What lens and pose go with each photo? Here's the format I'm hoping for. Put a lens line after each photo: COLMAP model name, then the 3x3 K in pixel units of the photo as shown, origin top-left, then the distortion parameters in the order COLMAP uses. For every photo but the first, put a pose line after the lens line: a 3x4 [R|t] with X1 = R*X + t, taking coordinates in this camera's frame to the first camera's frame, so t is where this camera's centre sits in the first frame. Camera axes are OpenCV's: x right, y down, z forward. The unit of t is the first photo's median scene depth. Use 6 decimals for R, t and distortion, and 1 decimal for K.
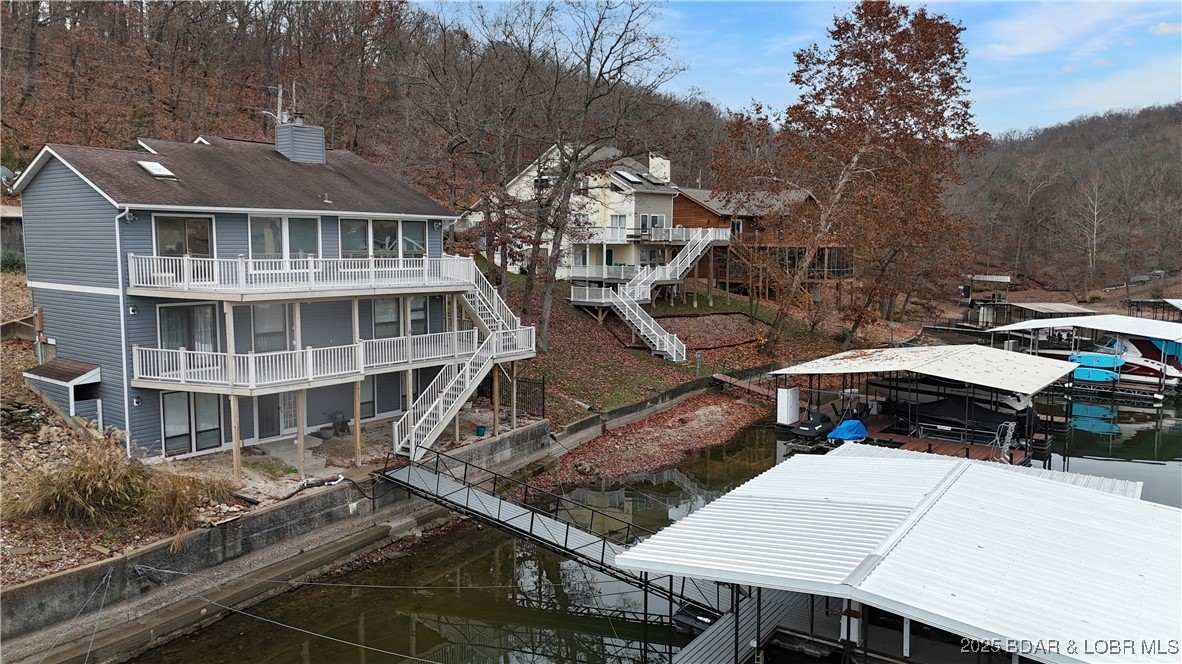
lens RADIAL K [[865.8, 0, 594.1], [0, 865.8, 329.2], [0, 0, 1]] dist [0.075775, -0.069481]
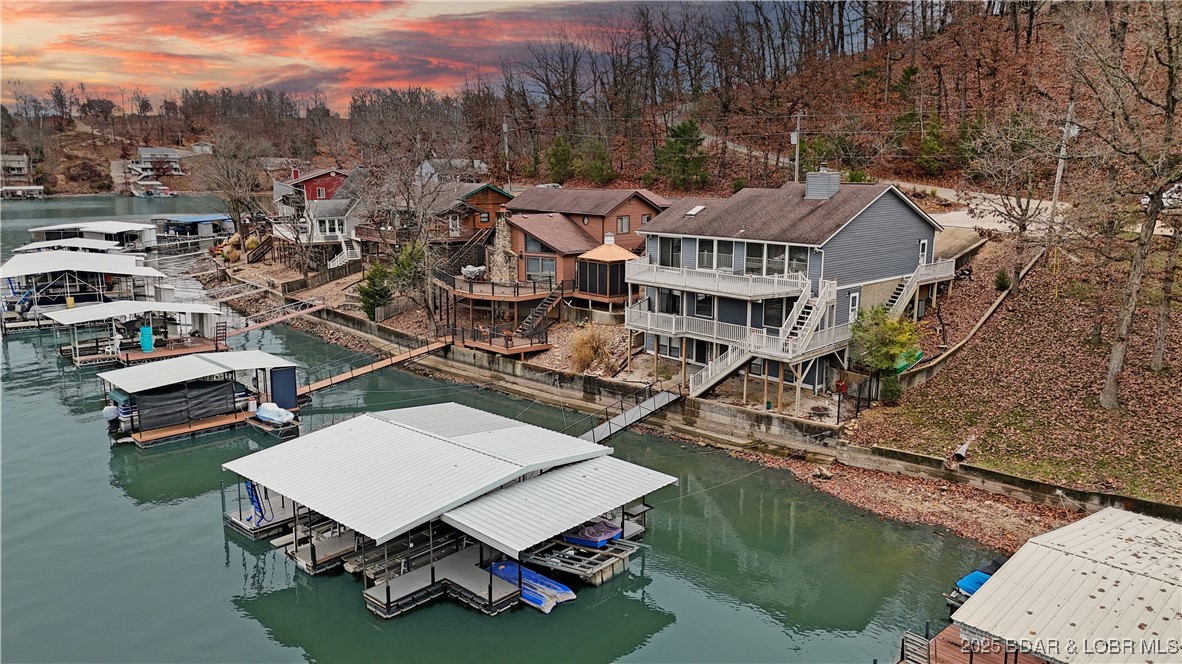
lens RADIAL K [[865.8, 0, 594.1], [0, 865.8, 329.2], [0, 0, 1]] dist [0.075775, -0.069481]
pose [[-0.155648, 0.181915, -0.970917, 1.296933], [-0.103282, 0.974512, 0.199145, -0.258381], [0.982398, 0.131275, -0.132893, 0.973501]]
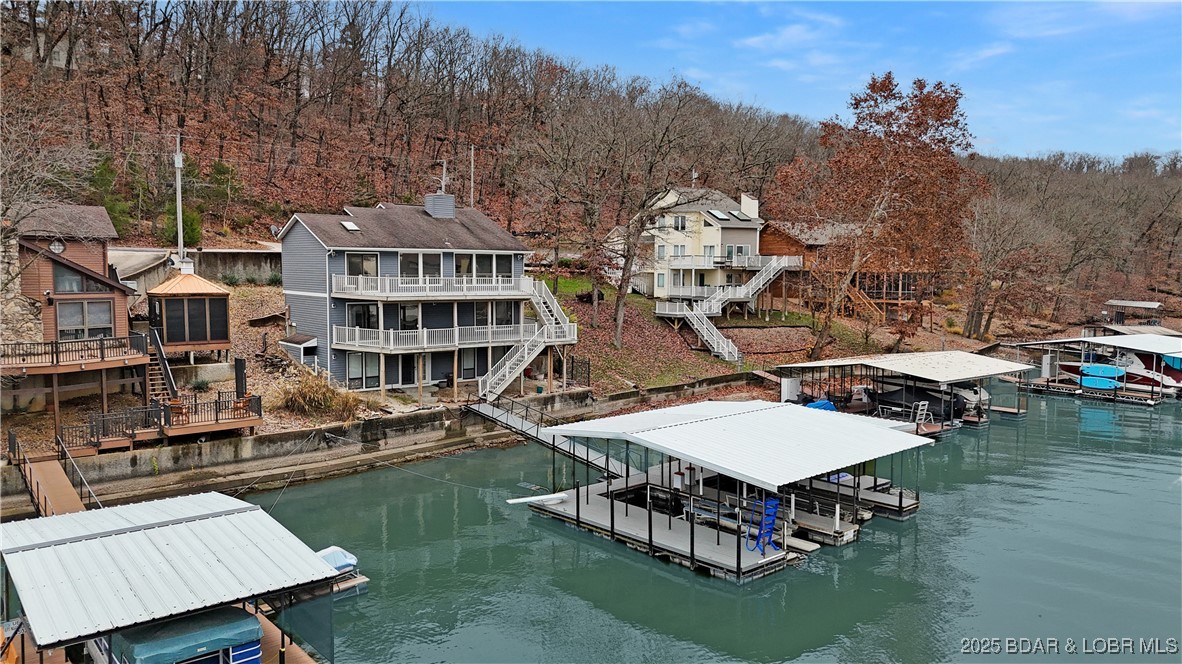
lens RADIAL K [[865.8, 0, 594.1], [0, 865.8, 329.2], [0, 0, 1]] dist [0.075775, -0.069481]
pose [[0.972493, 0.018577, -0.232189, 0.343489], [-0.025134, 0.999364, -0.025313, 0.049315], [0.231571, 0.030452, 0.972341, -0.512018]]
